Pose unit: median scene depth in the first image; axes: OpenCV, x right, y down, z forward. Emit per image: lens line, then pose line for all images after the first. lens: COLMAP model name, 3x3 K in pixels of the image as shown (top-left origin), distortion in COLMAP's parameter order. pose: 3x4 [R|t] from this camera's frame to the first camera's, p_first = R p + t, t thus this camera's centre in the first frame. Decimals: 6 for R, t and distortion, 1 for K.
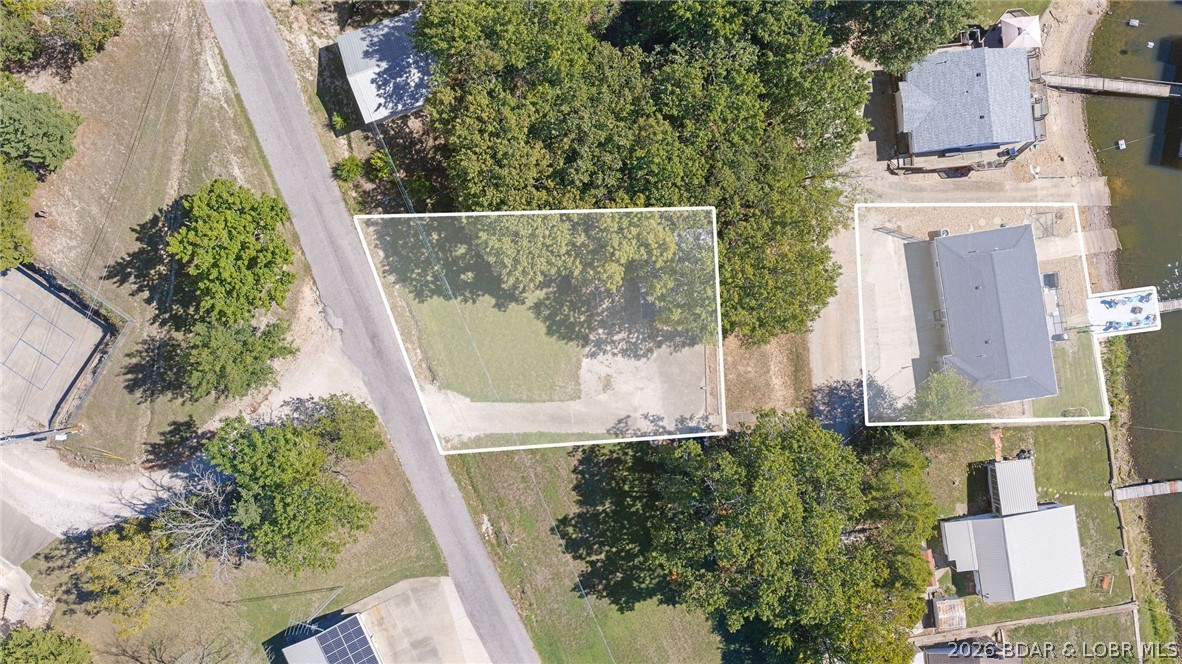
lens RADIAL K [[986.2, 0, 590.0], [0, 986.2, 329.2], [0, 0, 1]] dist [0.017375, -0.038116]
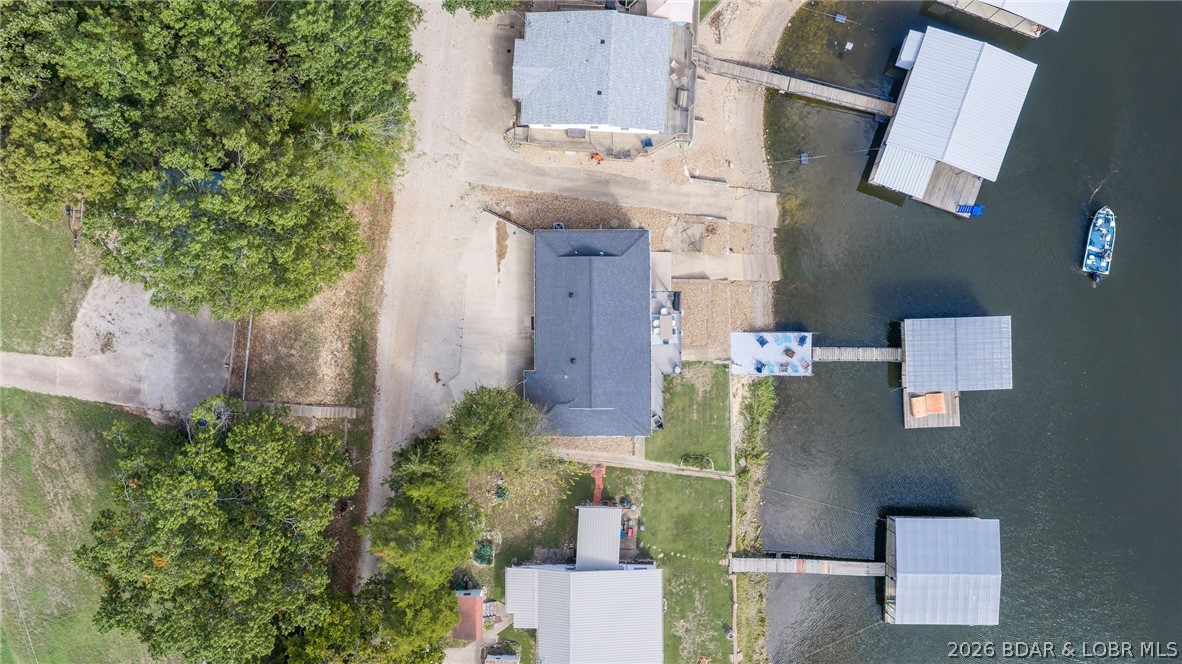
lens RADIAL K [[986.2, 0, 589.5], [0, 986.2, 332.3], [0, 0, 1]] dist [0.017375, -0.038116]
pose [[0.989181, 0.146702, 0.000263, 0.407540], [-0.146702, 0.989178, 0.002270, -0.015020], [0.000073, -0.002284, 0.999997, 0.160725]]
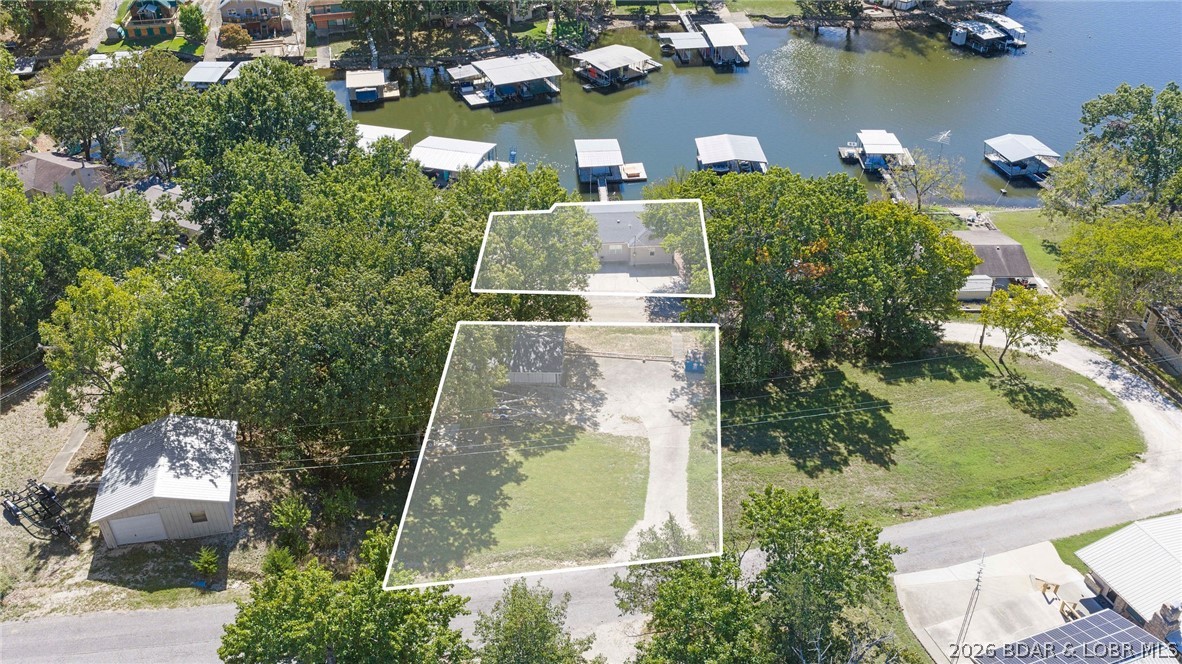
lens RADIAL K [[986.2, 0, 594.3], [0, 986.2, 333.6], [0, 0, 1]] dist [0.017375, -0.038116]
pose [[0.099534, -0.537079, 0.837639, -0.642951], [0.994781, 0.034717, -0.095947, 0.100473], [0.022451, 0.842817, 0.537732, 0.470003]]
